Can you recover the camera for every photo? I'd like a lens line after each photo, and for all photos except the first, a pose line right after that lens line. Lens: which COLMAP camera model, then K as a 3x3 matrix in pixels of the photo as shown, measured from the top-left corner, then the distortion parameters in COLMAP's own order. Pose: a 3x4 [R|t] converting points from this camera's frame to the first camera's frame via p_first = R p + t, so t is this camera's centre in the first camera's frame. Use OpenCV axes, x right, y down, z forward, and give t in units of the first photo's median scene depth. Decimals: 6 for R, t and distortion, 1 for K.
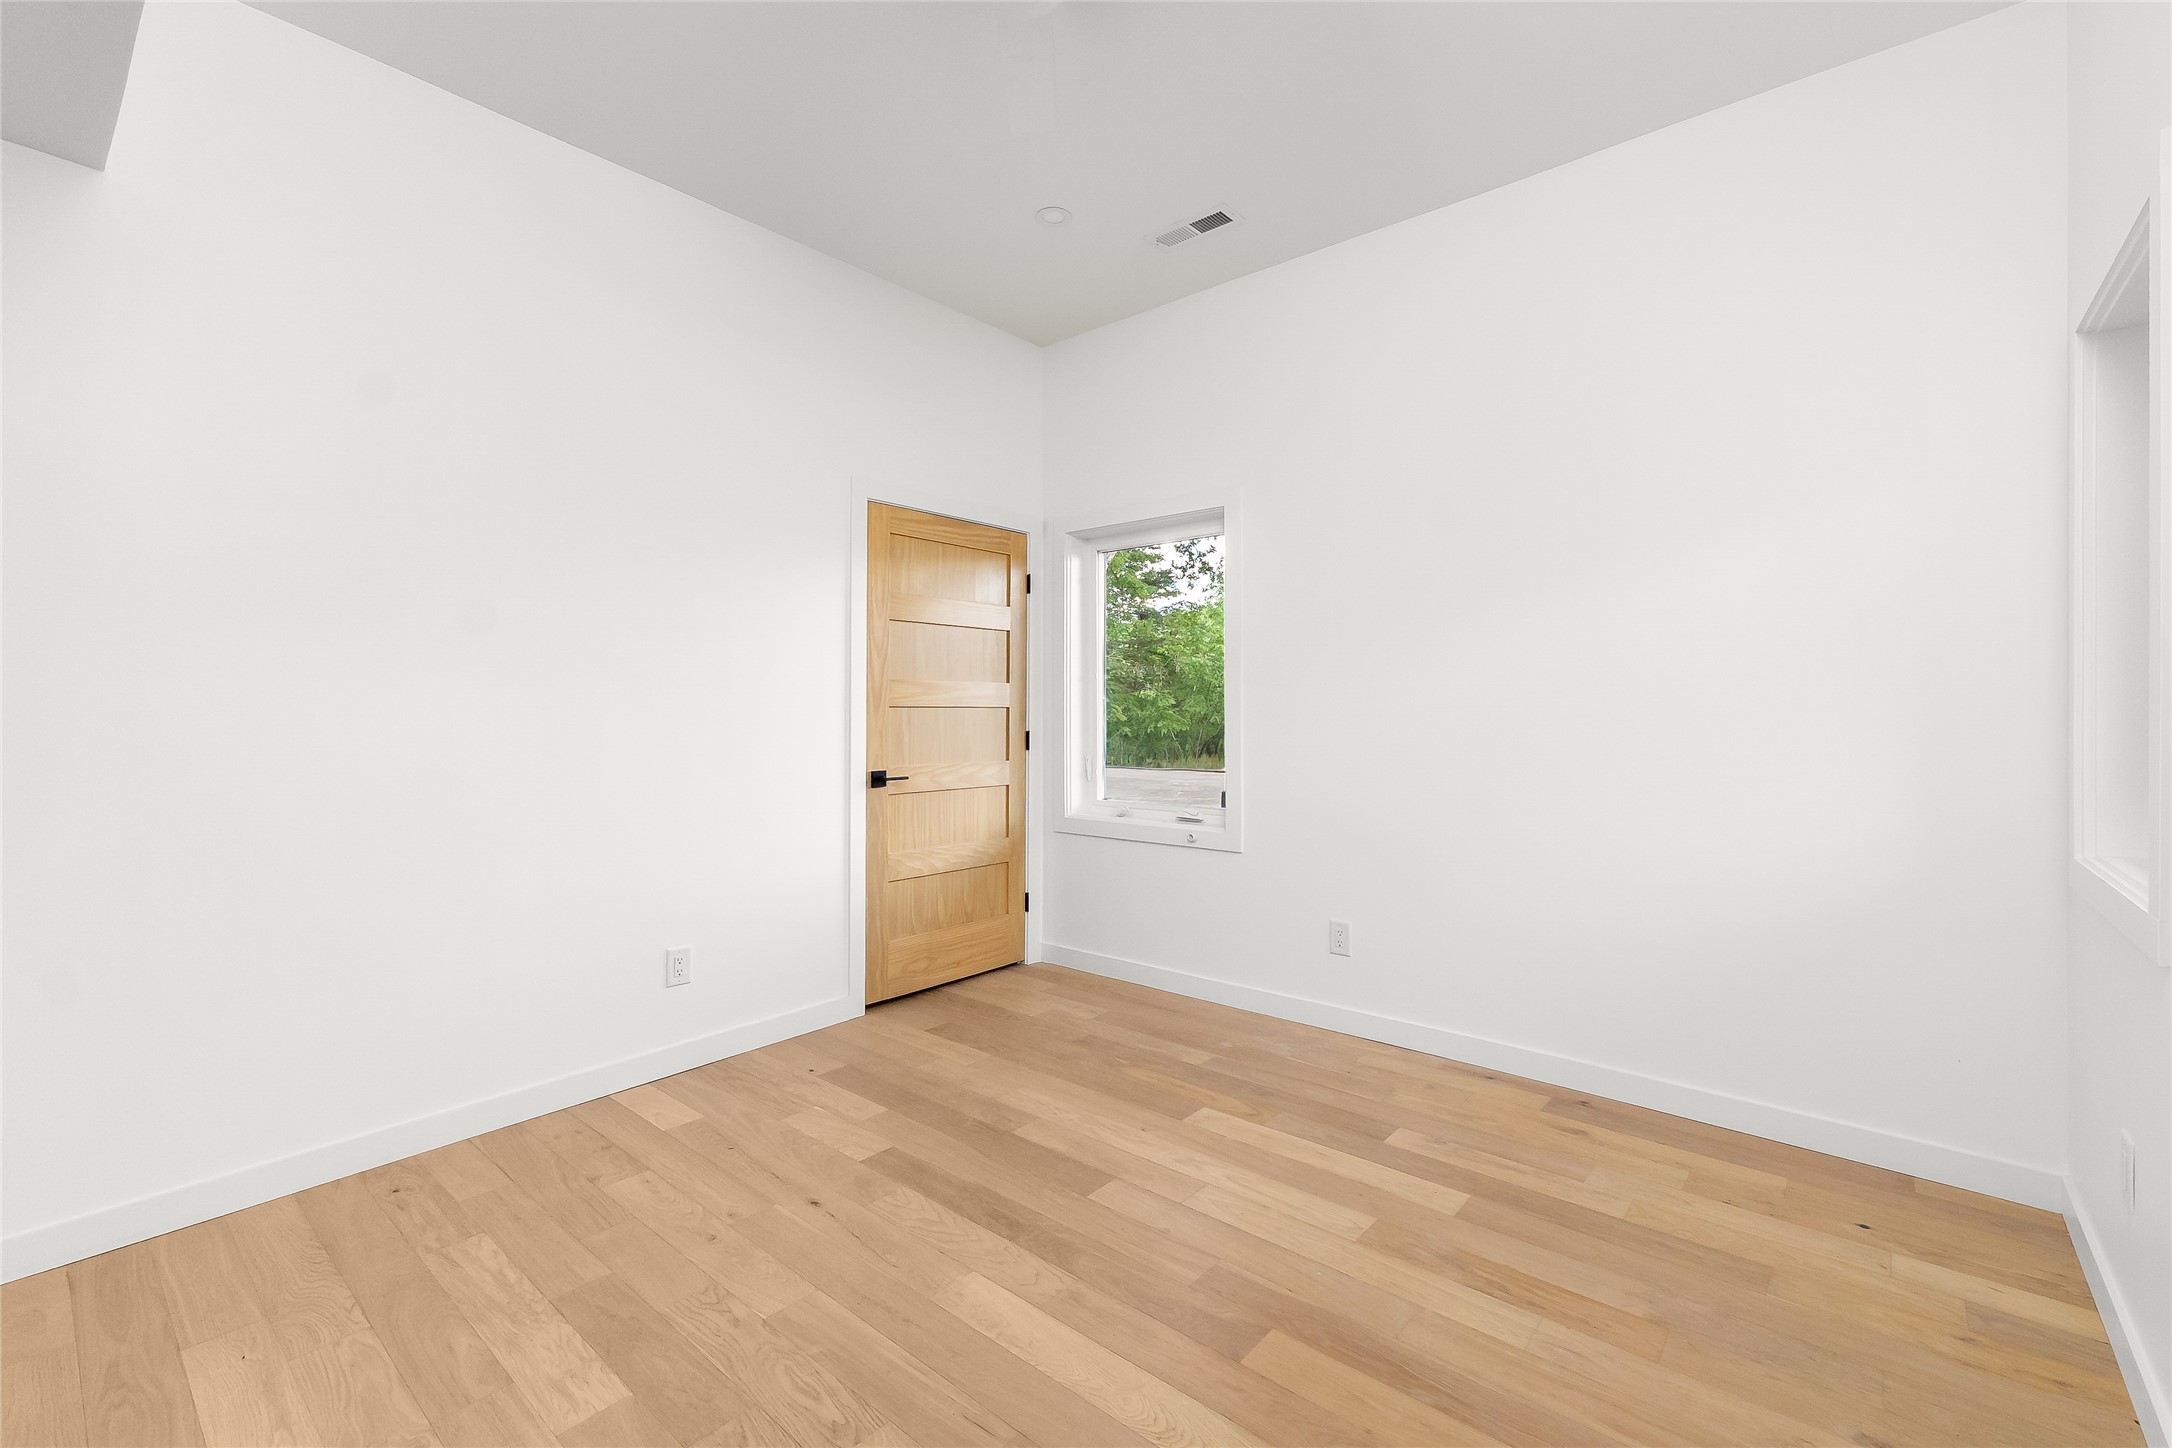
lens RADIAL K [[925.5, 0, 1091.2], [0, 925.5, 715.7], [0, 0, 1]] dist [0.002513, 0.000548]
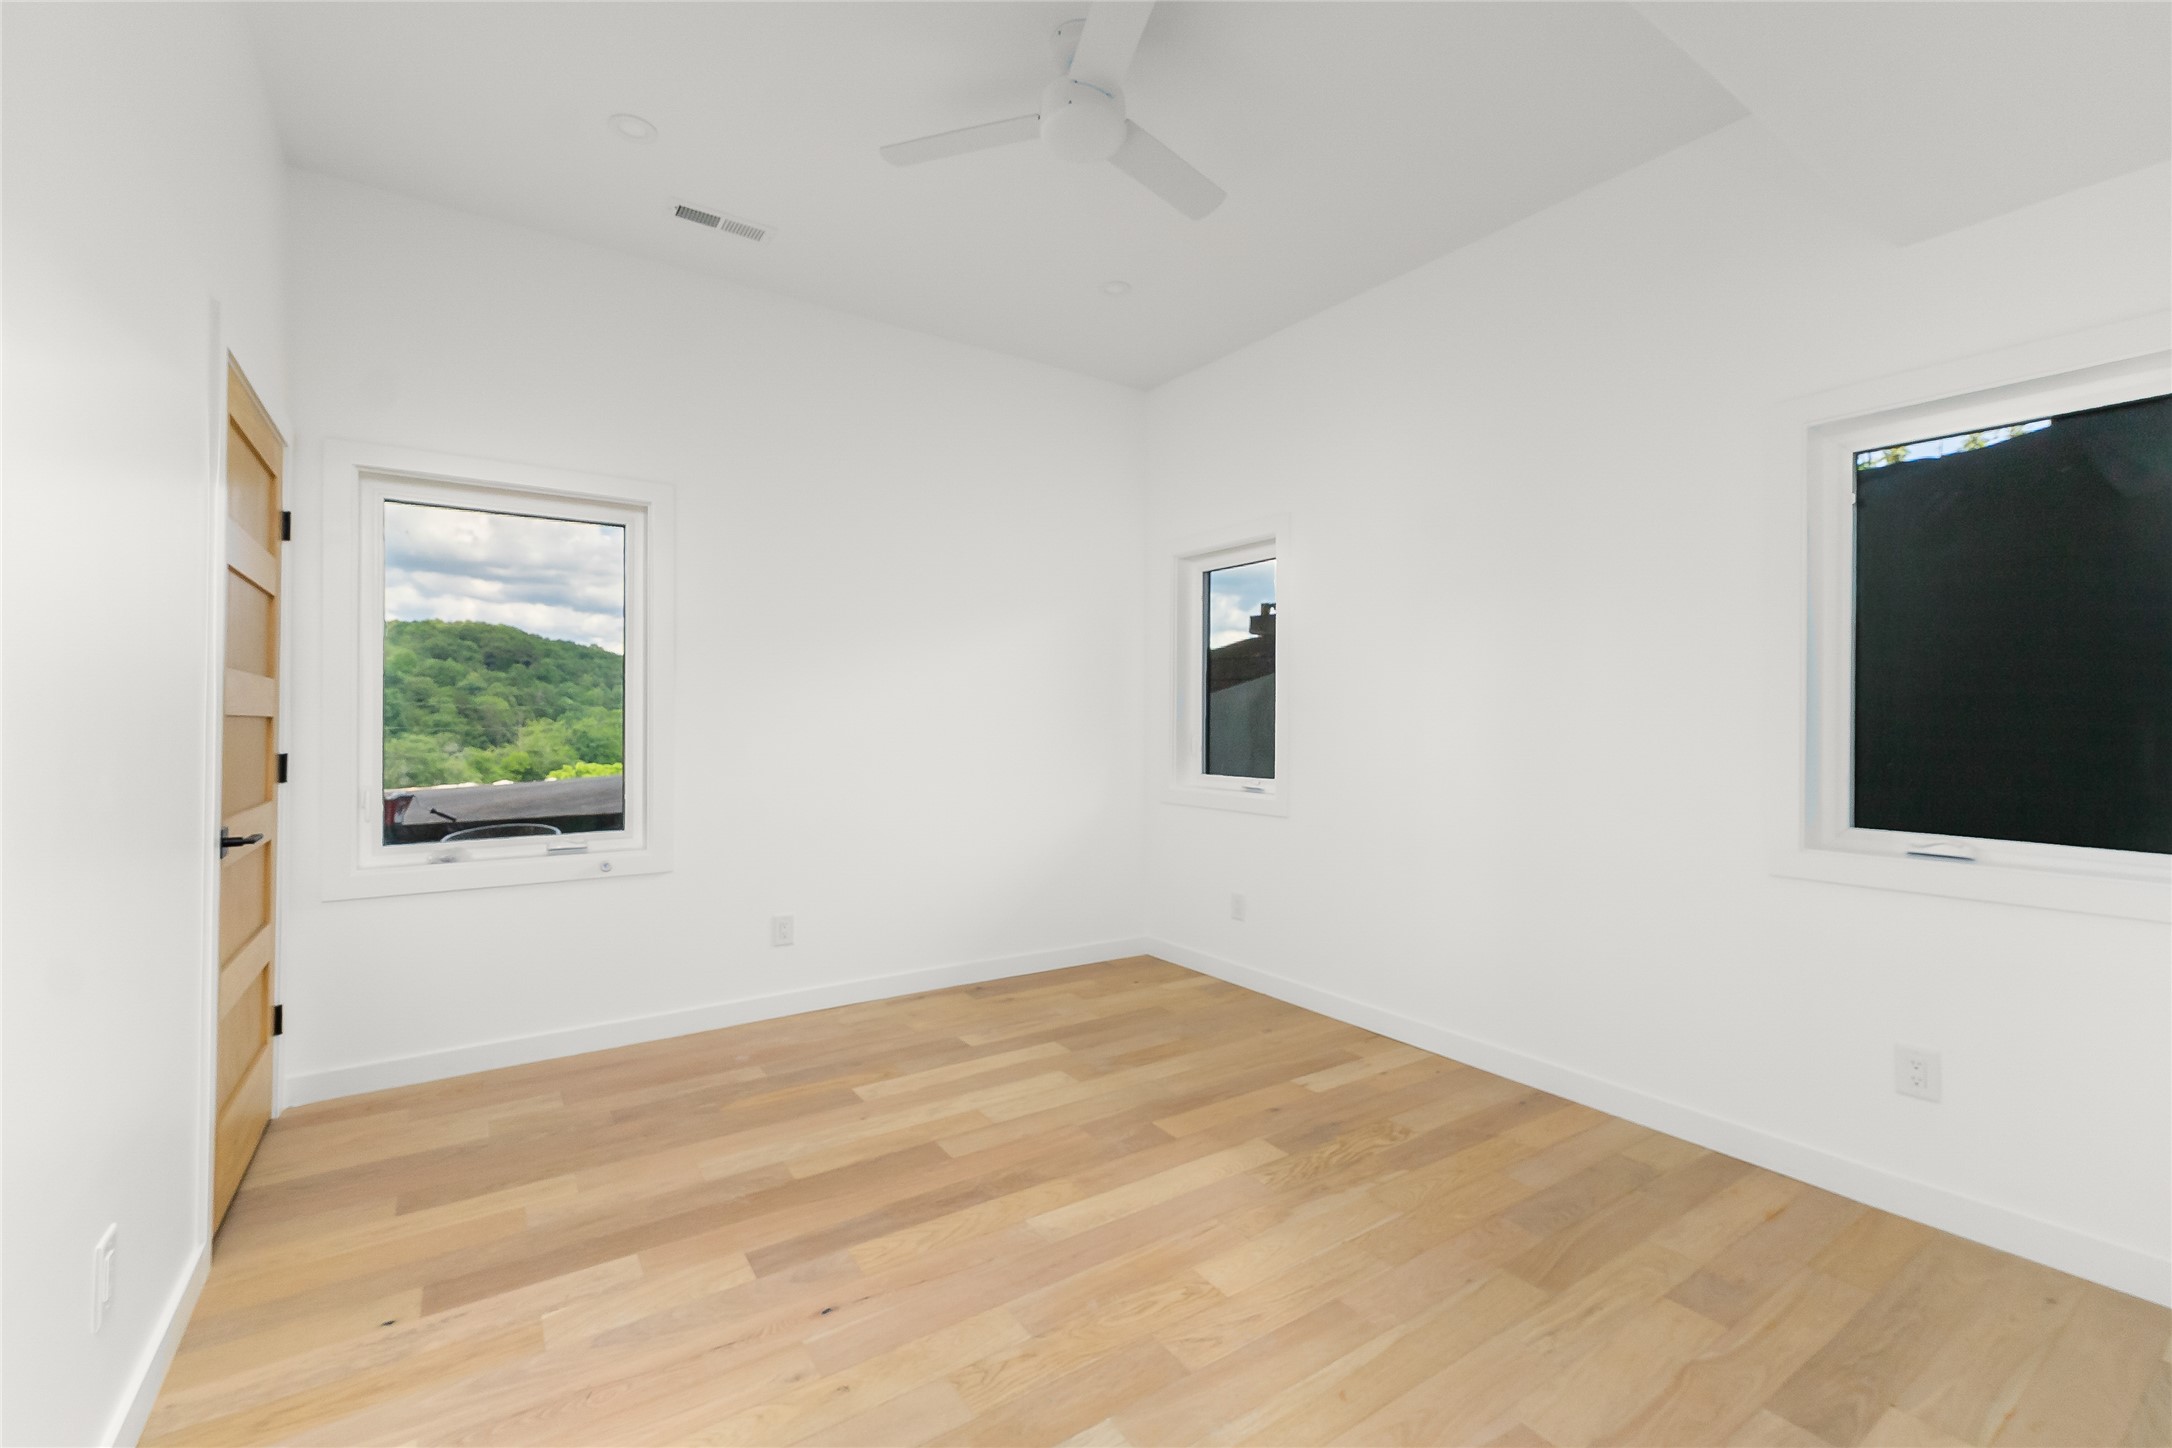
lens RADIAL K [[925.5, 0, 1091.2], [0, 925.5, 715.7], [0, 0, 1]] dist [0.002513, 0.000548]
pose [[0.264700, 0.001584, 0.964329, -0.954551], [0.005433, 0.999980, -0.003134, -0.010906], [-0.964315, 0.006069, 0.264686, 0.492221]]
